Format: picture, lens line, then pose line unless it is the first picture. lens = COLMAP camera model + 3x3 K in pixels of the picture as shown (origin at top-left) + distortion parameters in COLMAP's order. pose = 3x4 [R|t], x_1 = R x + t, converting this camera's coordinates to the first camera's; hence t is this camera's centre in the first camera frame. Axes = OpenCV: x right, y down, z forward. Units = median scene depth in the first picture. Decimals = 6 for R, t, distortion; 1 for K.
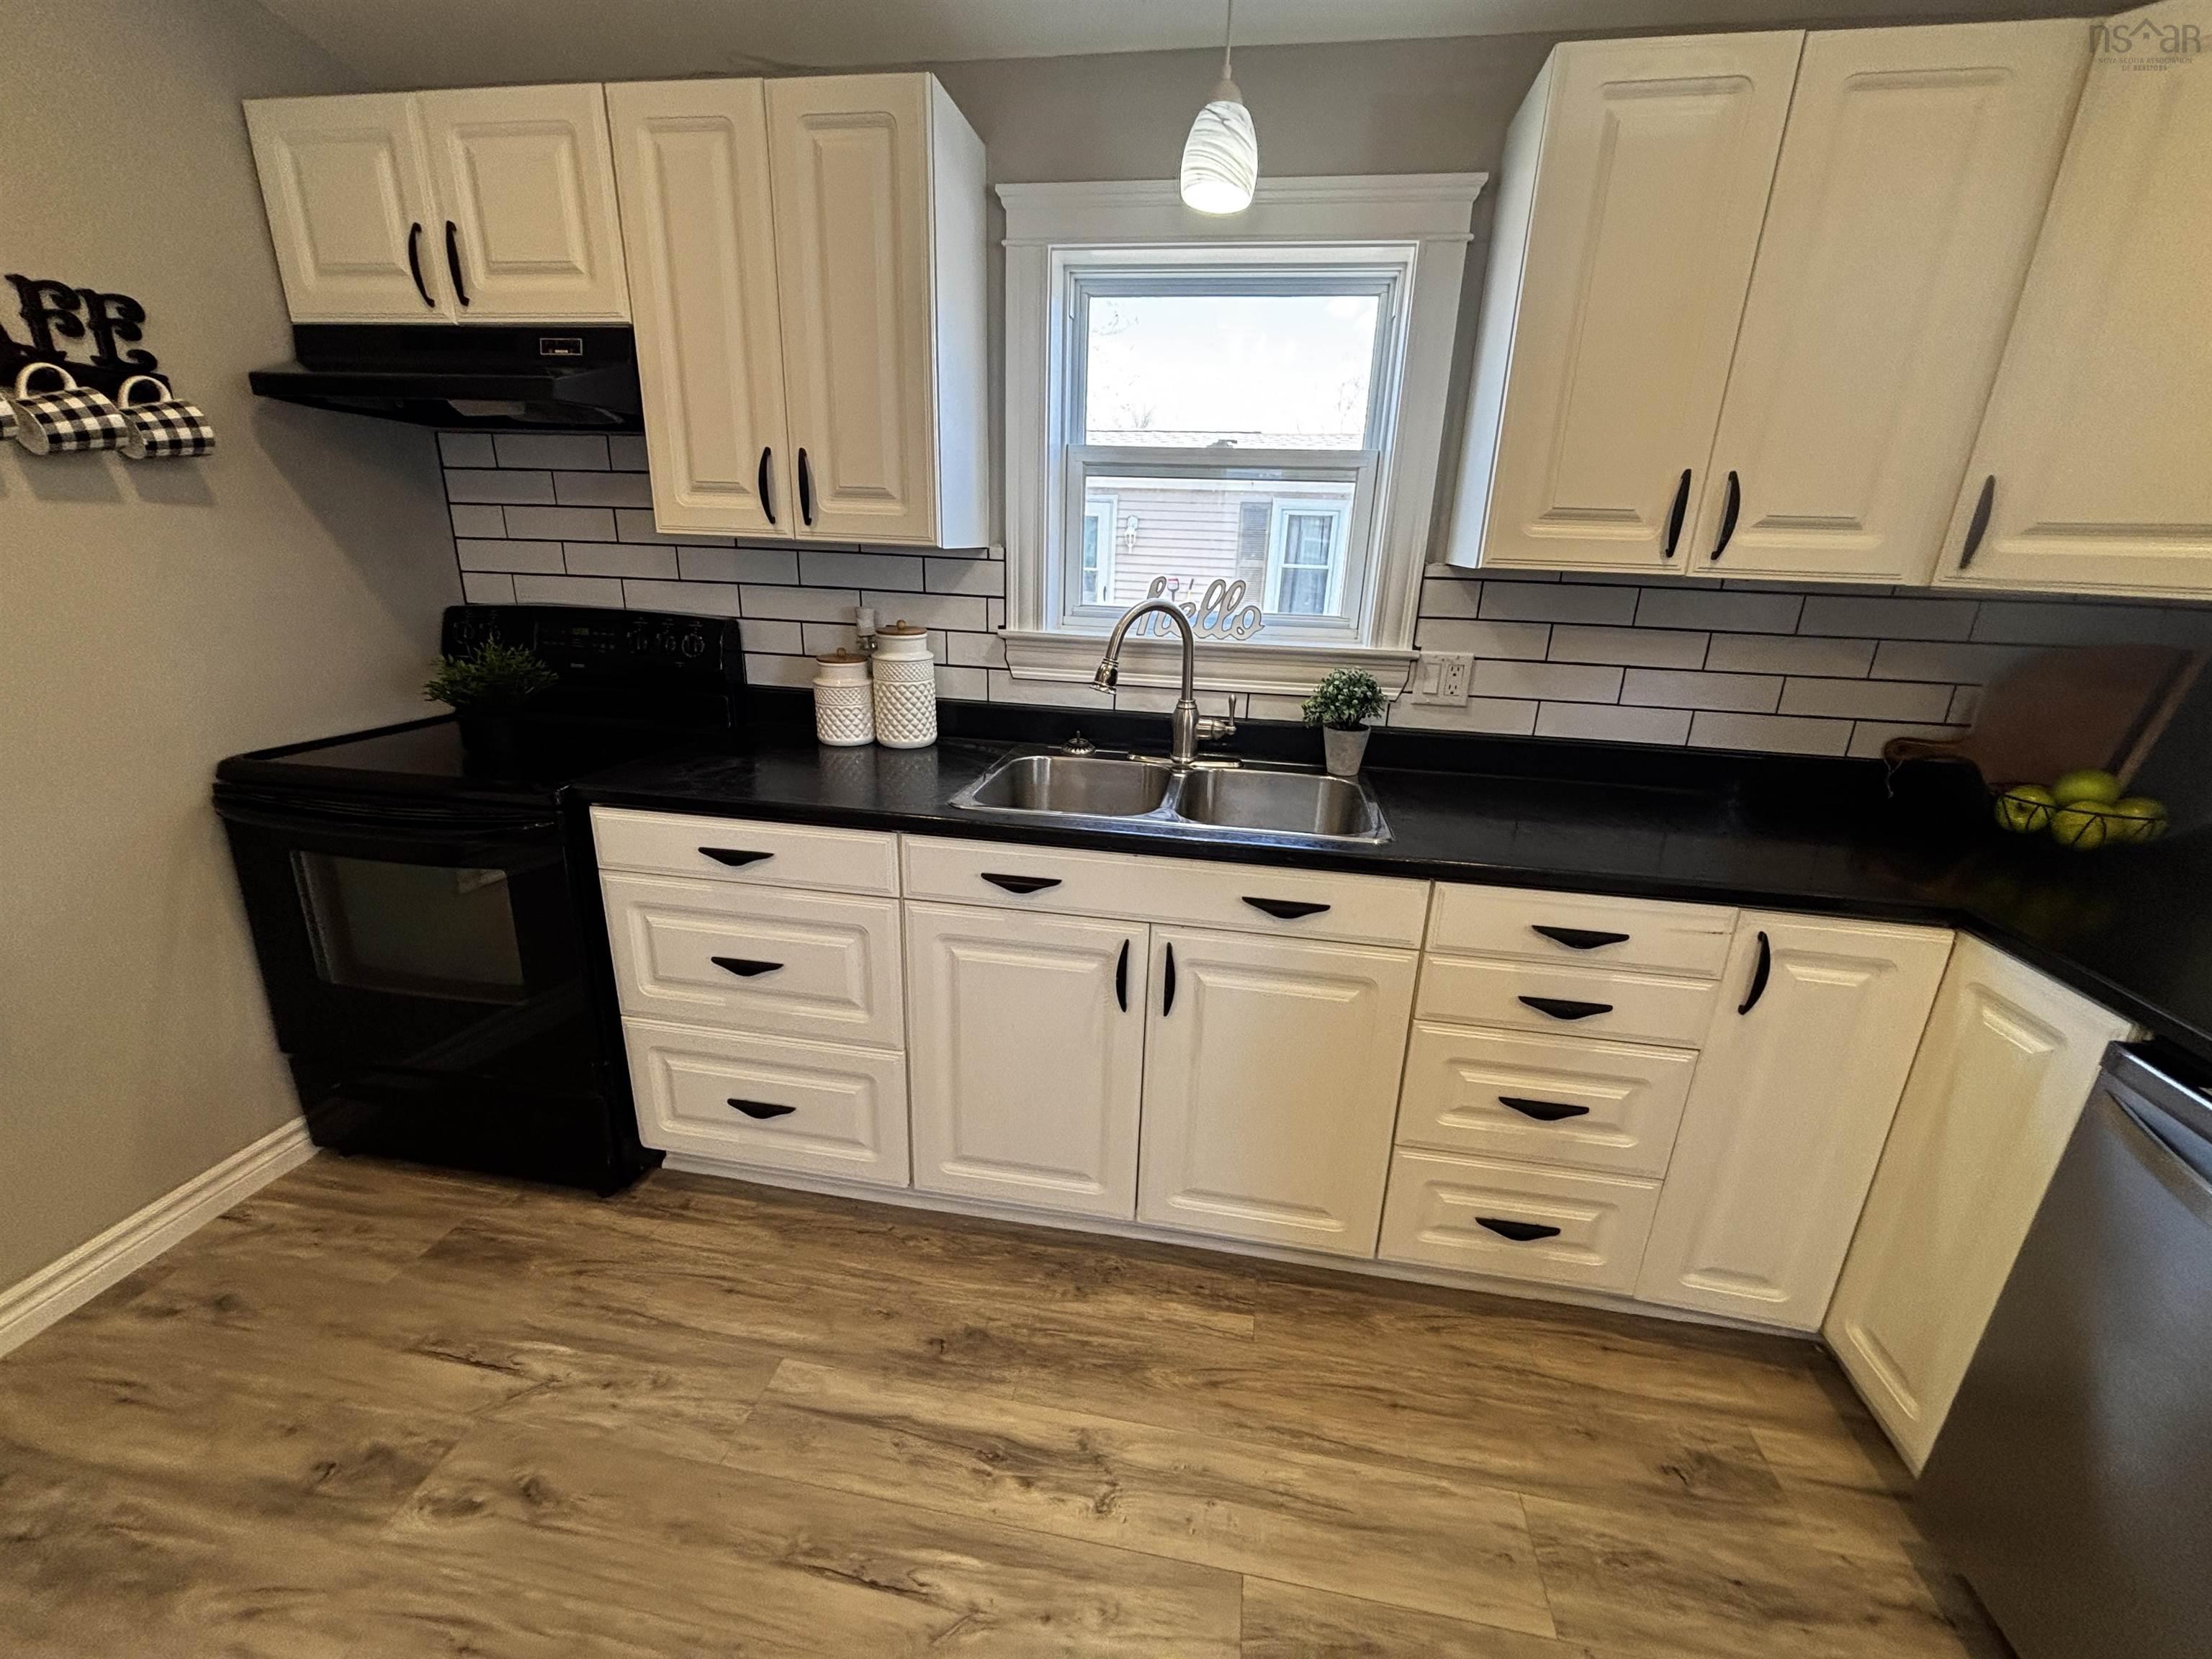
lens RADIAL K [[894.6, 0, 1112.1], [0, 894.6, 825.0], [0, 0, 1]] dist [-0.002414, 0.000527]
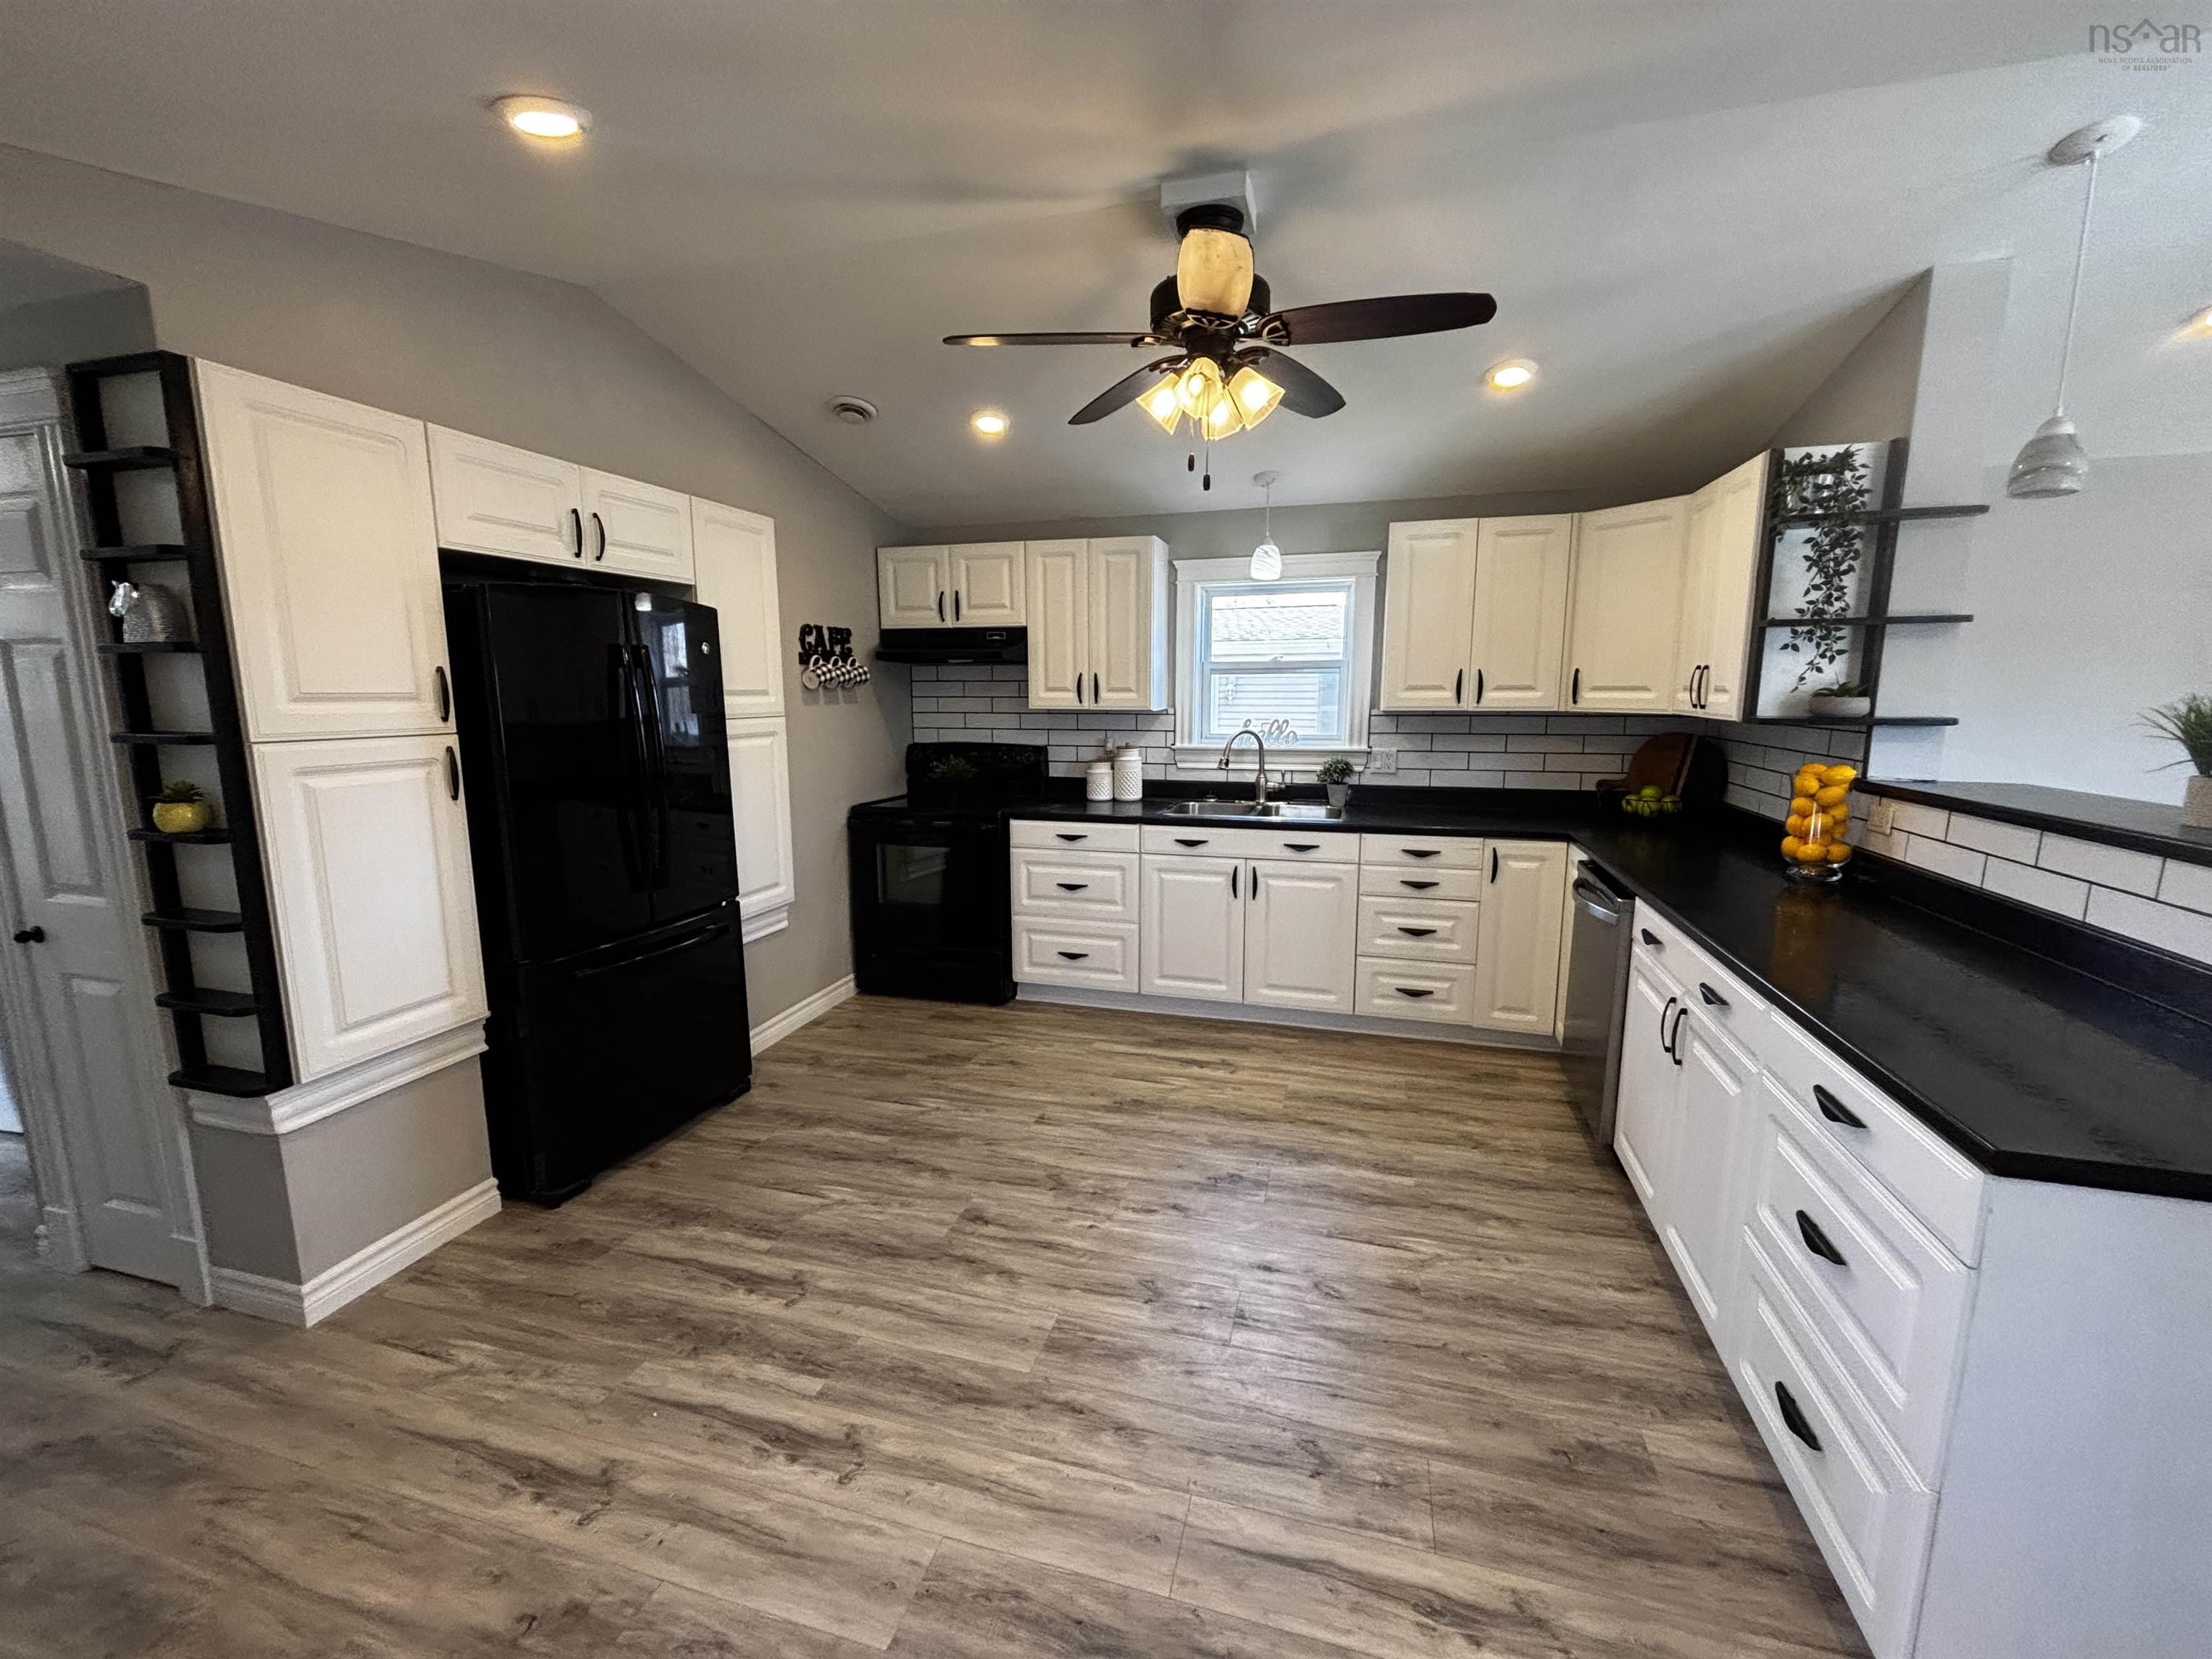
lens RADIAL K [[894.6, 0, 1111.9], [0, 894.6, 827.6], [0, 0, 1]] dist [-0.002414, 0.000527]
pose [[0.993372, -0.020024, -0.113189, -0.039353], [0.001786, 0.987279, -0.158985, 0.383890], [0.114933, 0.157729, 0.980771, -1.318770]]
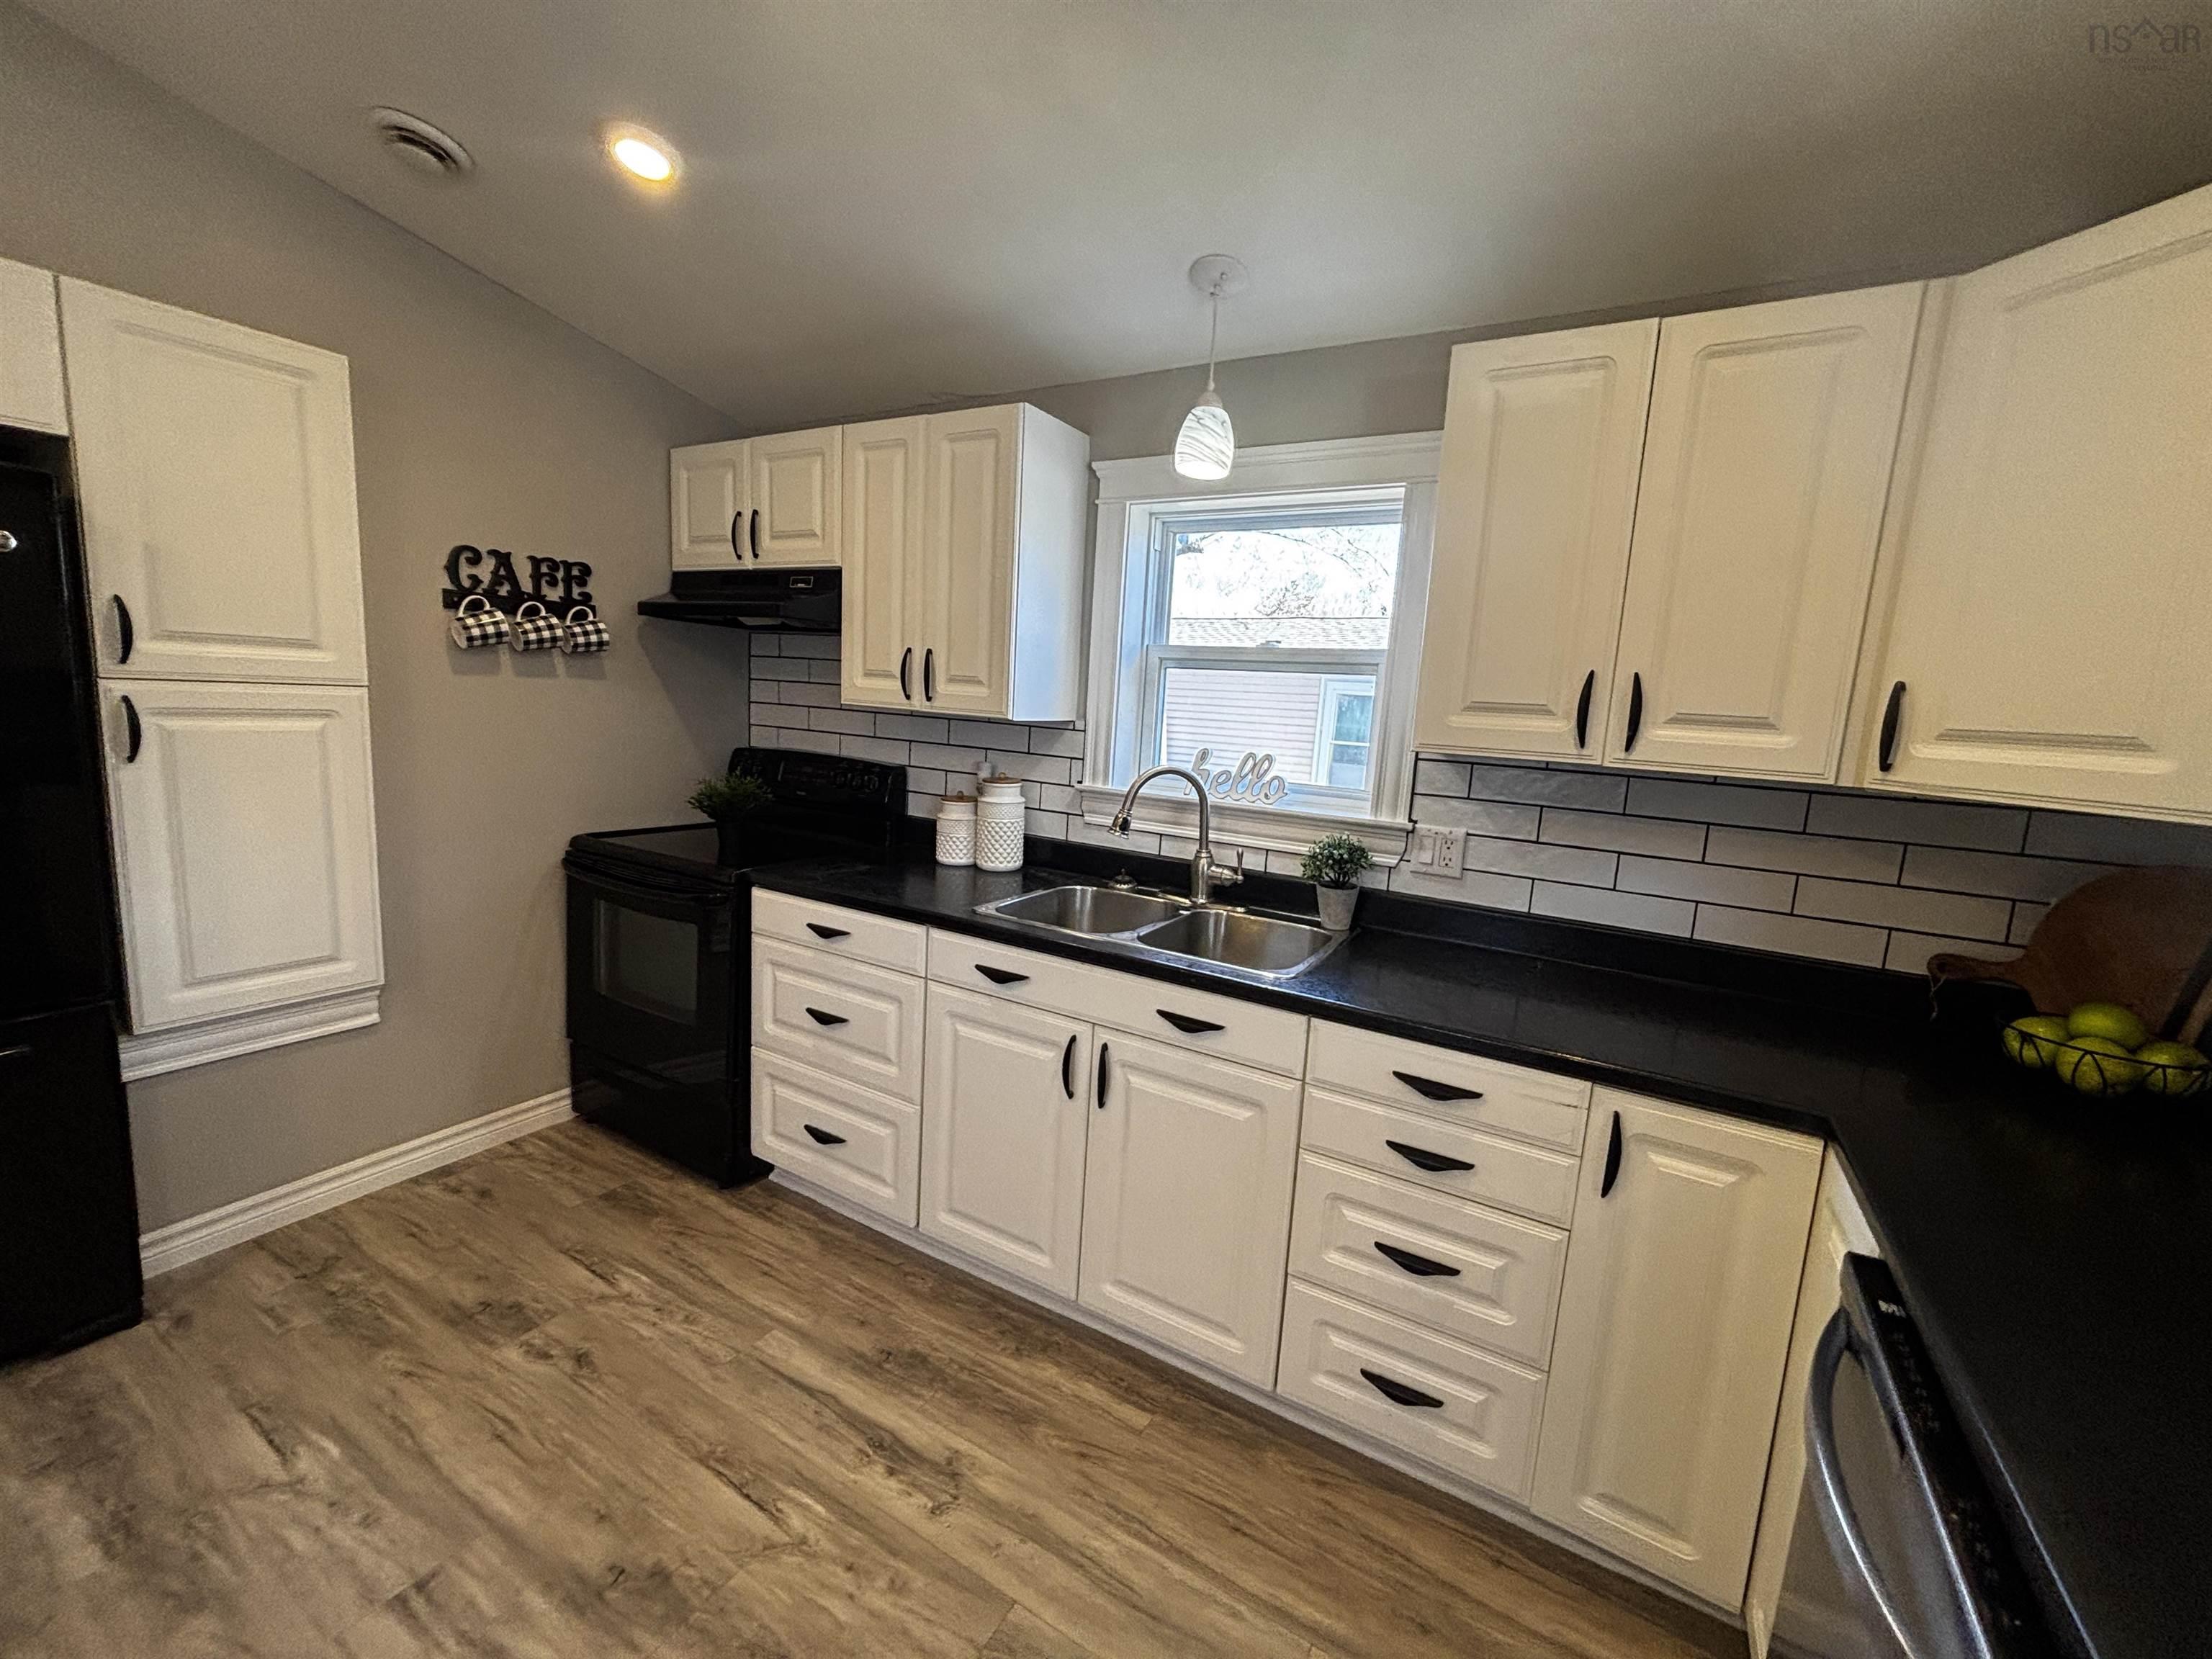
lens RADIAL K [[894.6, 0, 1113.5], [0, 894.6, 825.8], [0, 0, 1]] dist [-0.002414, 0.000527]
pose [[0.936140, 0.071983, -0.344182, 0.435390], [-0.133646, 0.978204, -0.158919, 0.034248], [0.325241, 0.194769, 0.925356, -0.144765]]
